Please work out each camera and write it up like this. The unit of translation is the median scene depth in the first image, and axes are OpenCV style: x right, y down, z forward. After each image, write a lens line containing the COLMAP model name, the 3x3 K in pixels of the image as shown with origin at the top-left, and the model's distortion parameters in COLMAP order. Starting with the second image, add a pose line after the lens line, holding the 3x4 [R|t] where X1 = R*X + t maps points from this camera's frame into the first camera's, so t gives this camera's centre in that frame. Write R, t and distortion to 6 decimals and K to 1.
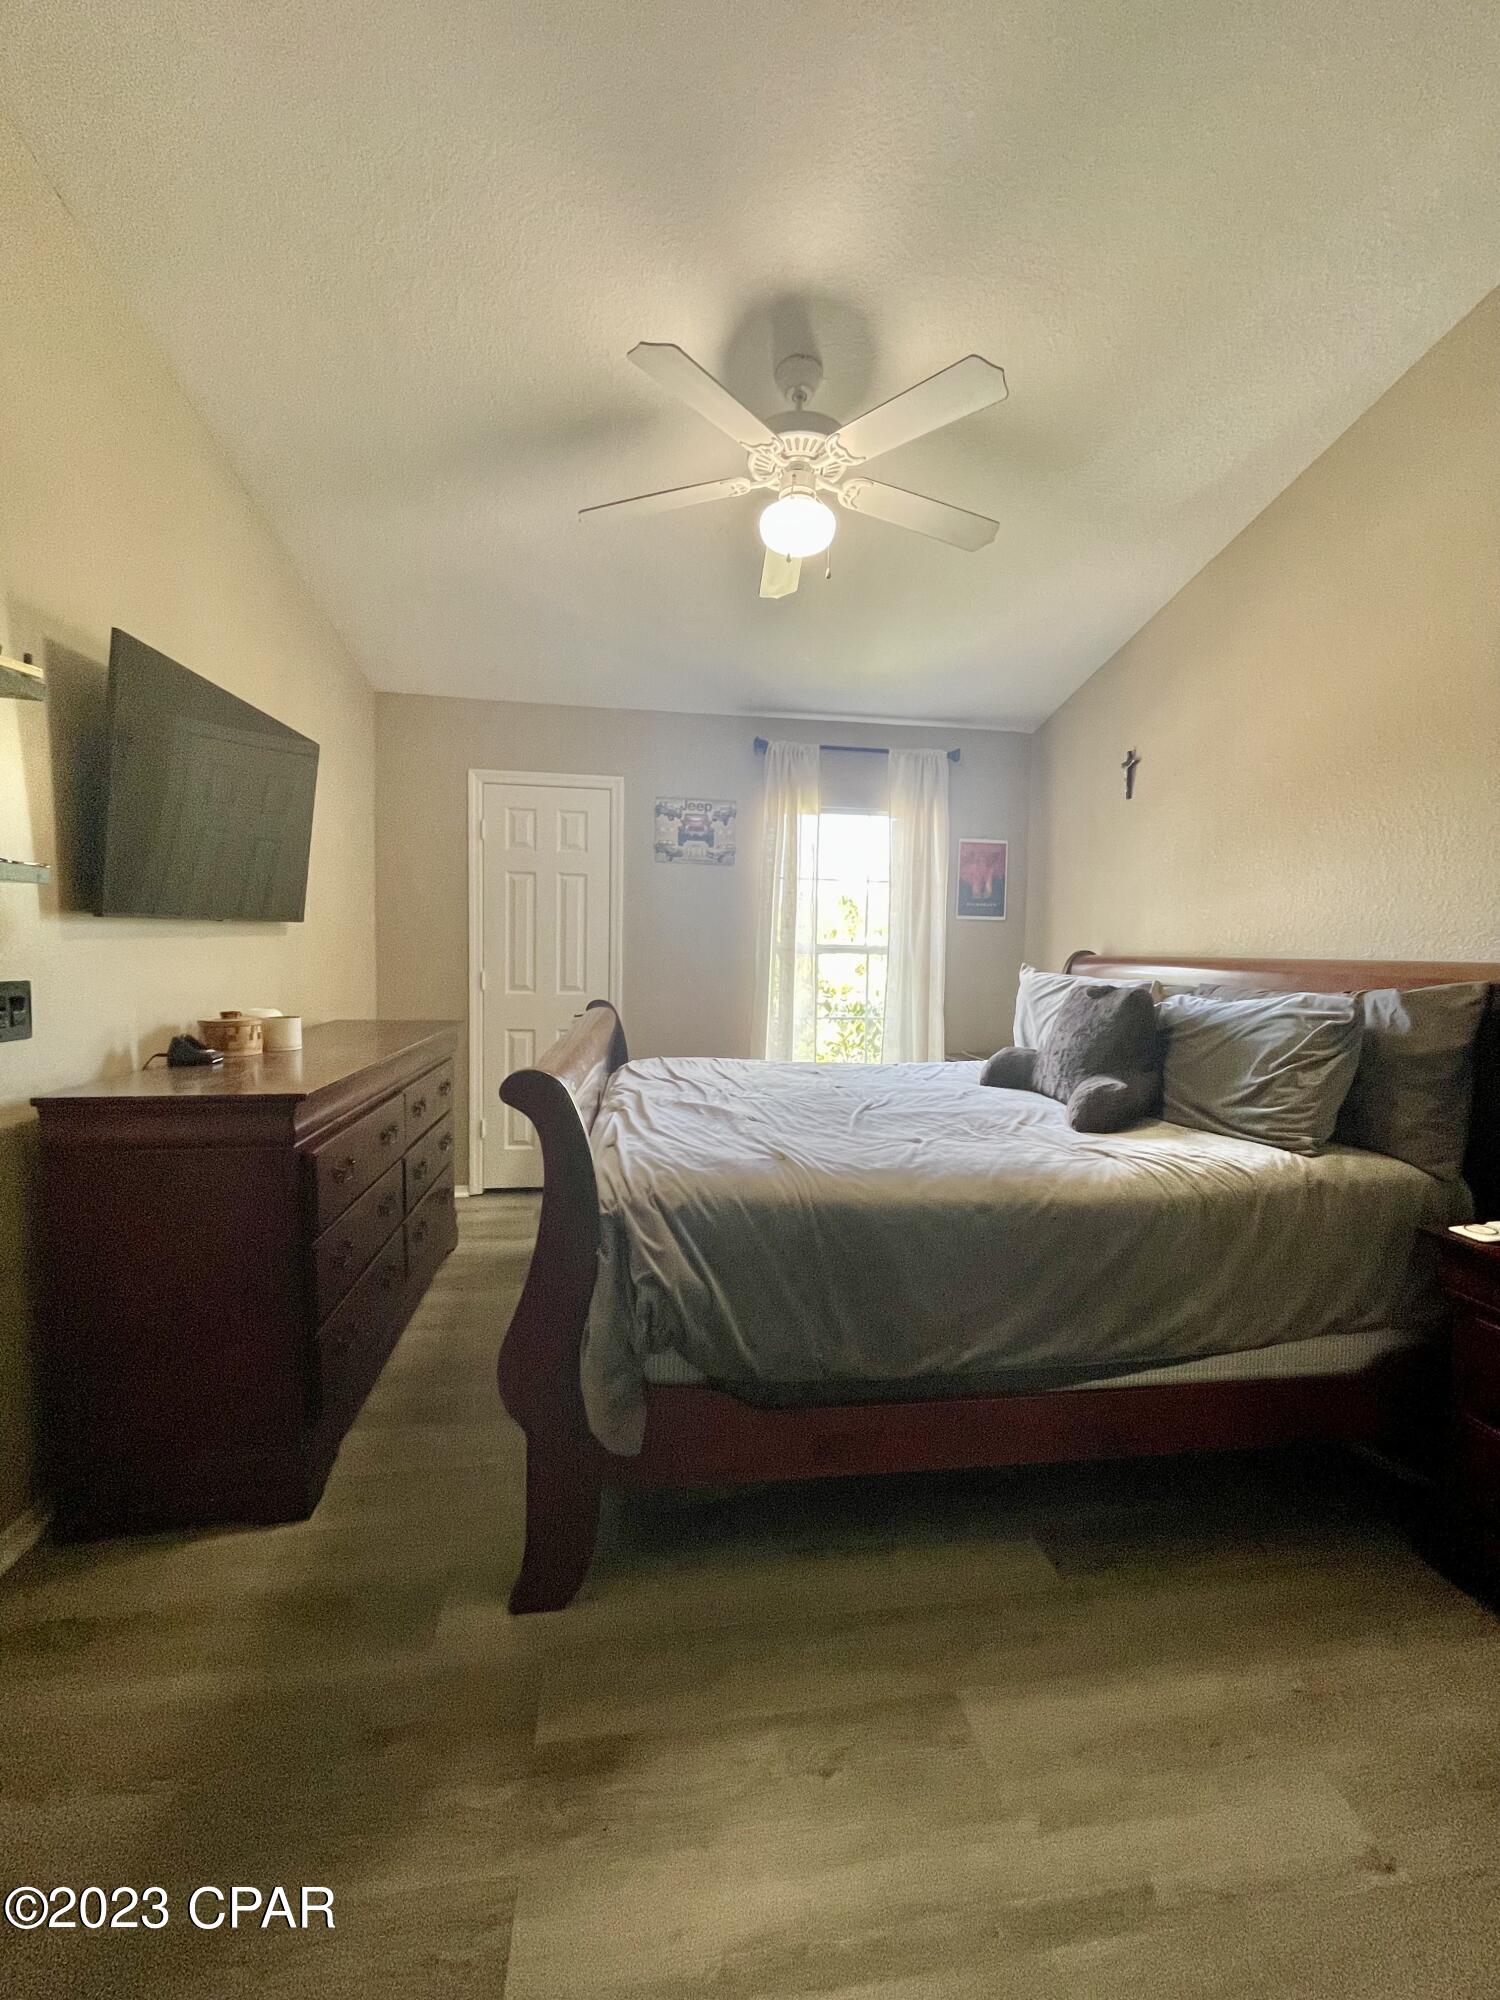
lens RADIAL K [[807.1, 0, 762.6], [0, 807.1, 993.7], [0, 0, 1]] dist [-0.001234, 0.000146]
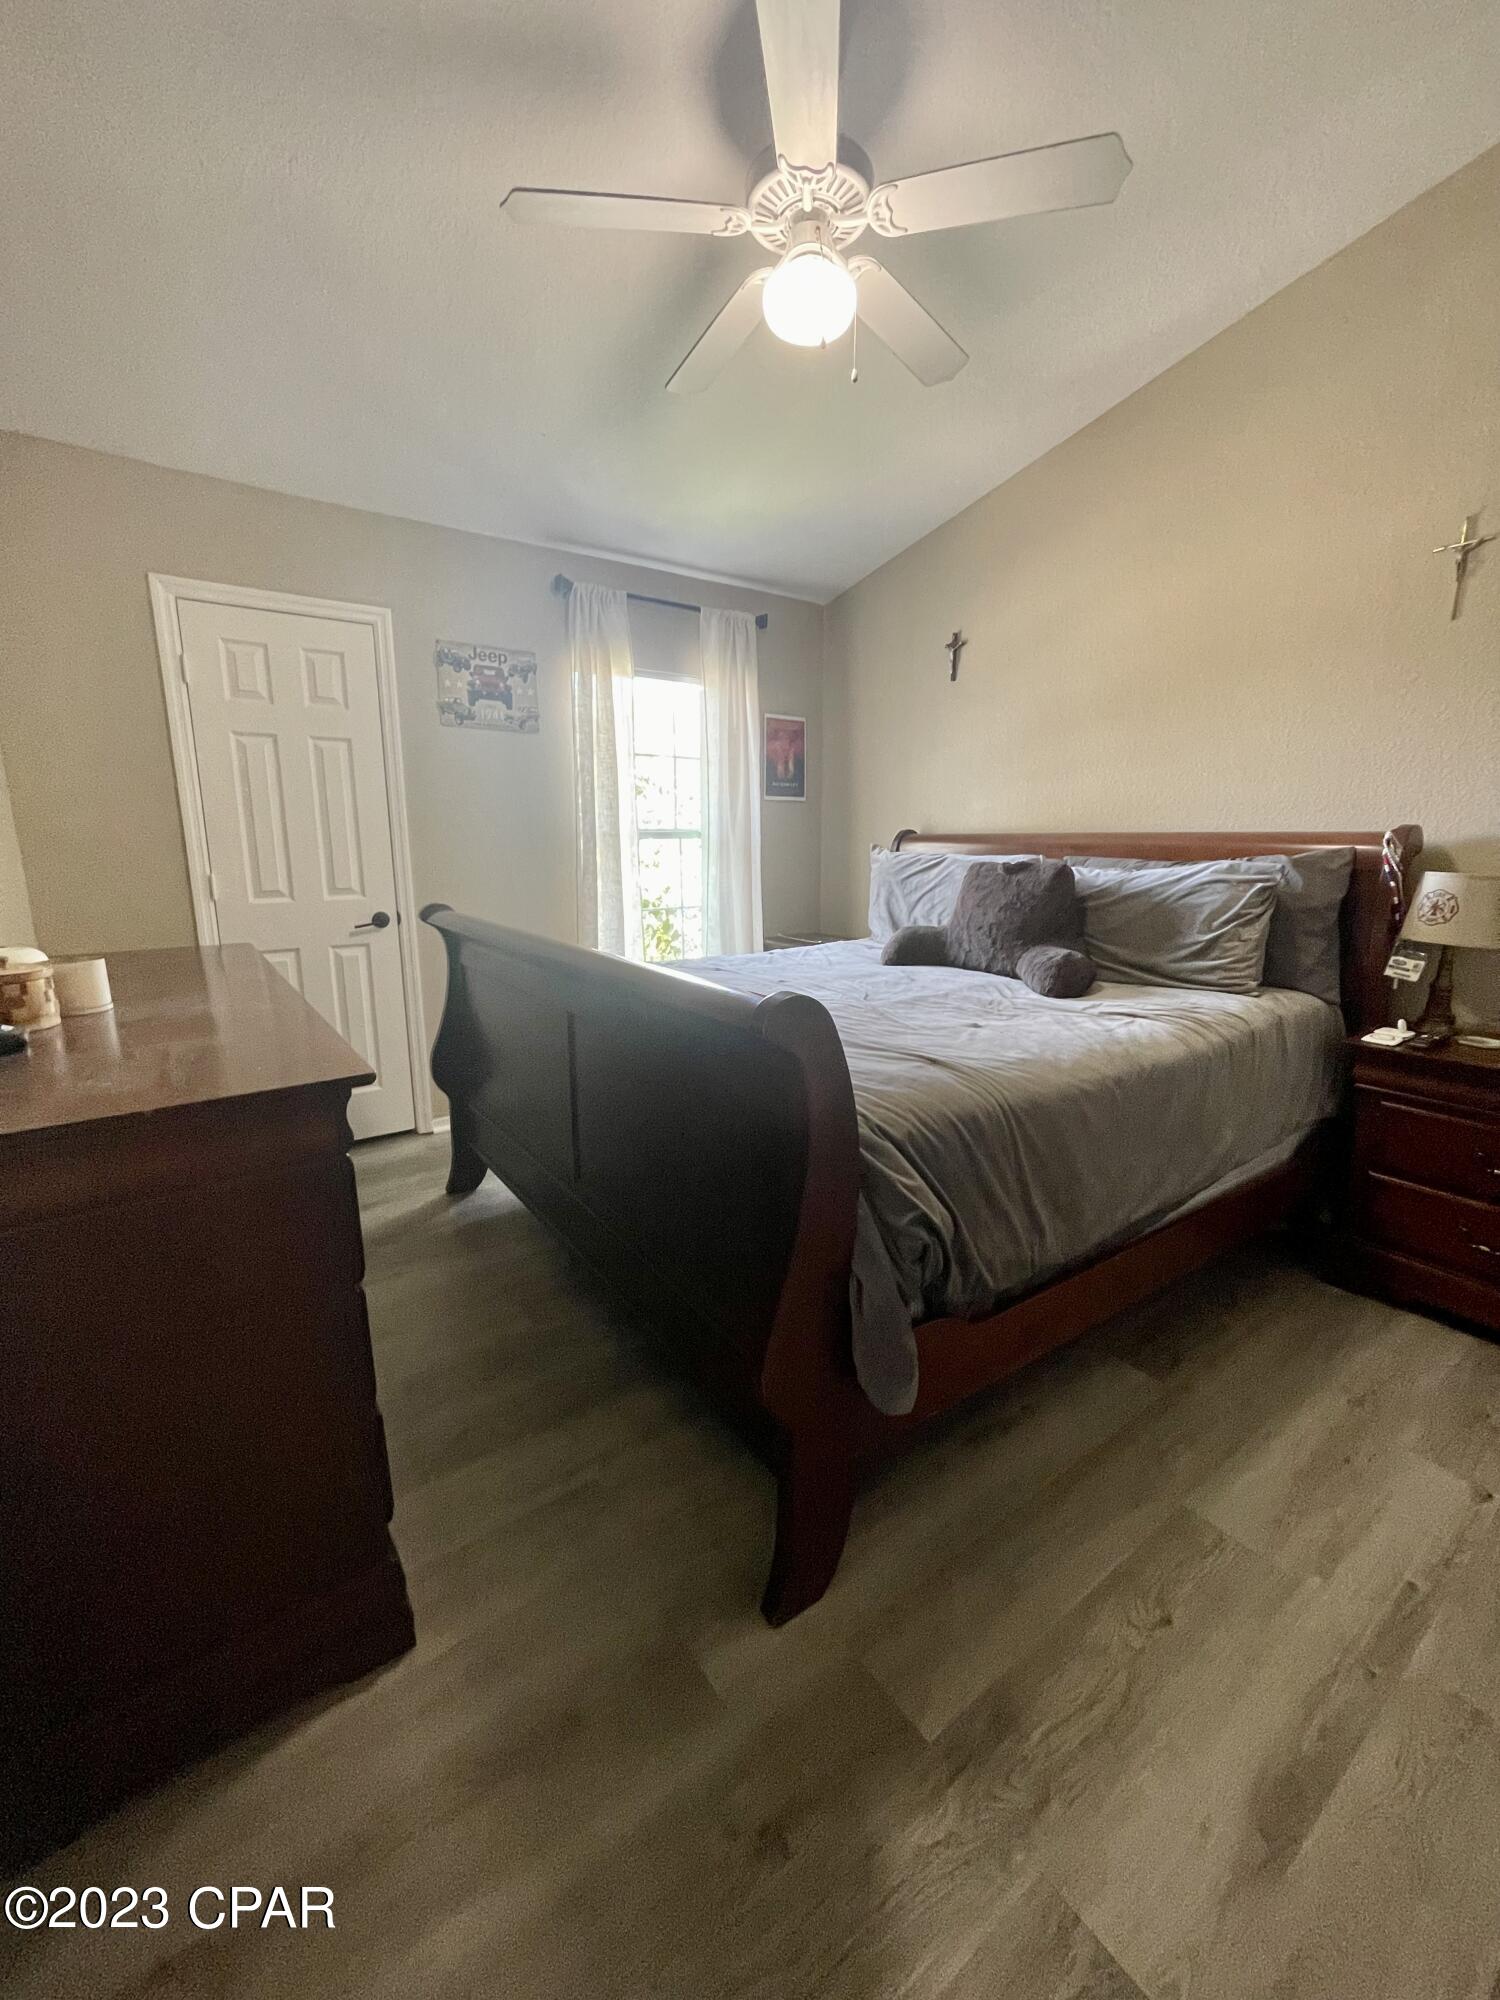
lens RADIAL K [[807.1, 0, 762.6], [0, 807.1, 993.7], [0, 0, 1]] dist [-0.001234, 0.000146]
pose [[0.887007, -0.108651, 0.448791, -0.455465], [0.044139, 0.987423, 0.151813, -0.017414], [-0.459642, -0.114850, 0.880647, 0.238638]]
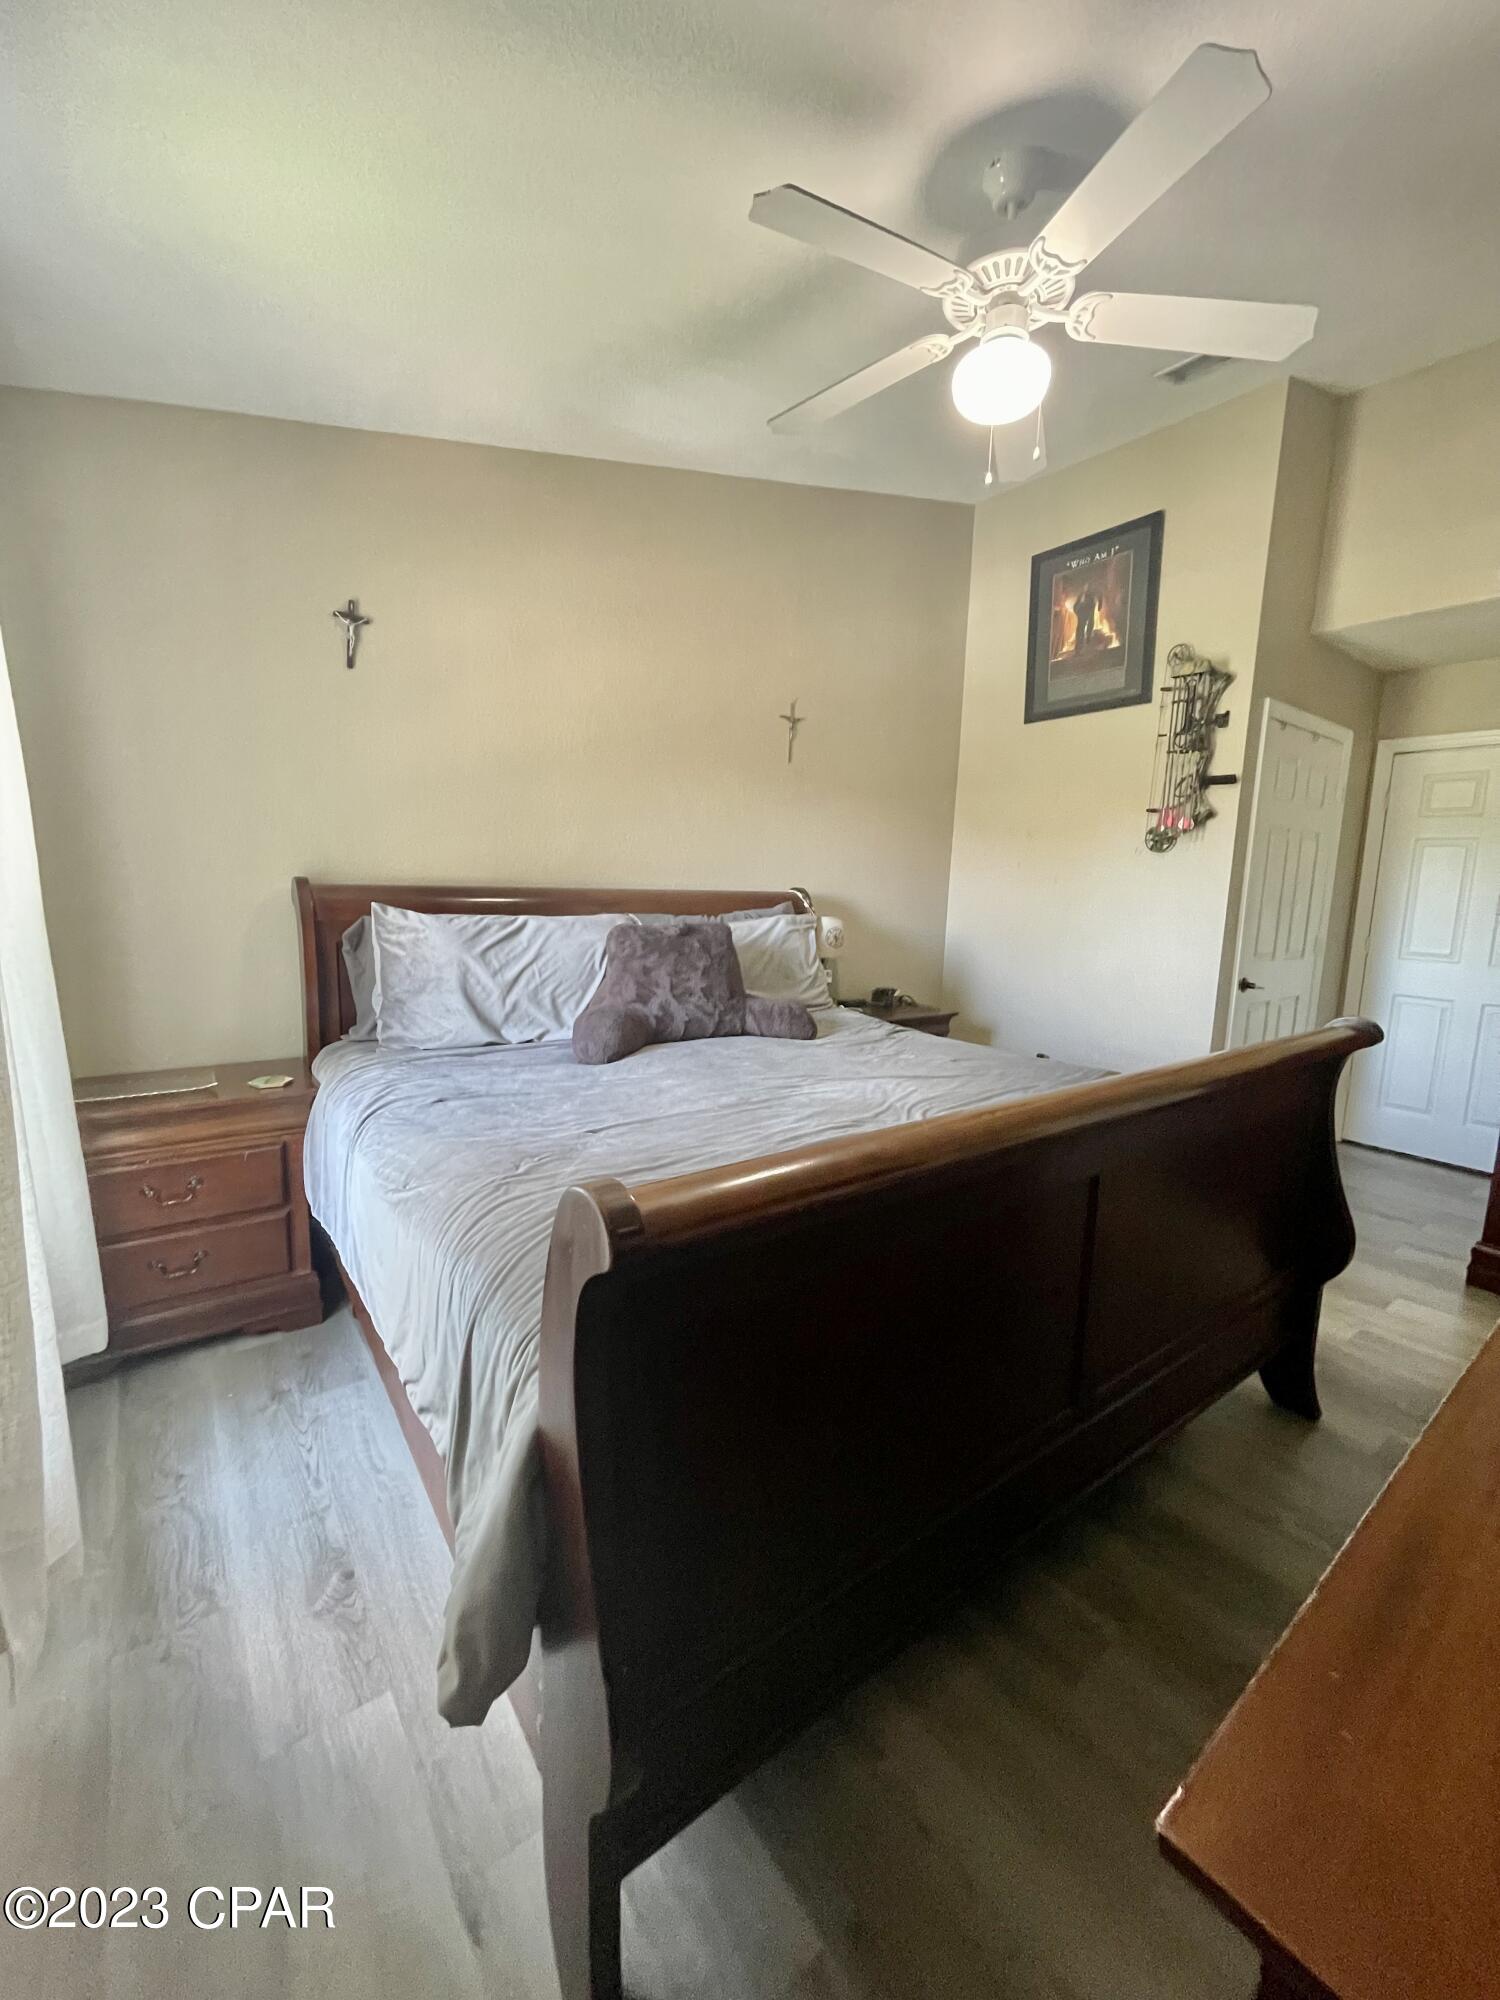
lens RADIAL K [[807.5, 0, 757.3], [0, 807.5, 991.0], [0, 0, 1]] dist [0.000468, 0.000078]
pose [[-0.487414, -0.149146, 0.860339, -0.643088], [0.013753, 0.983870, 0.178353, -0.128883], [-0.873062, 0.098764, -0.477501, 1.723865]]
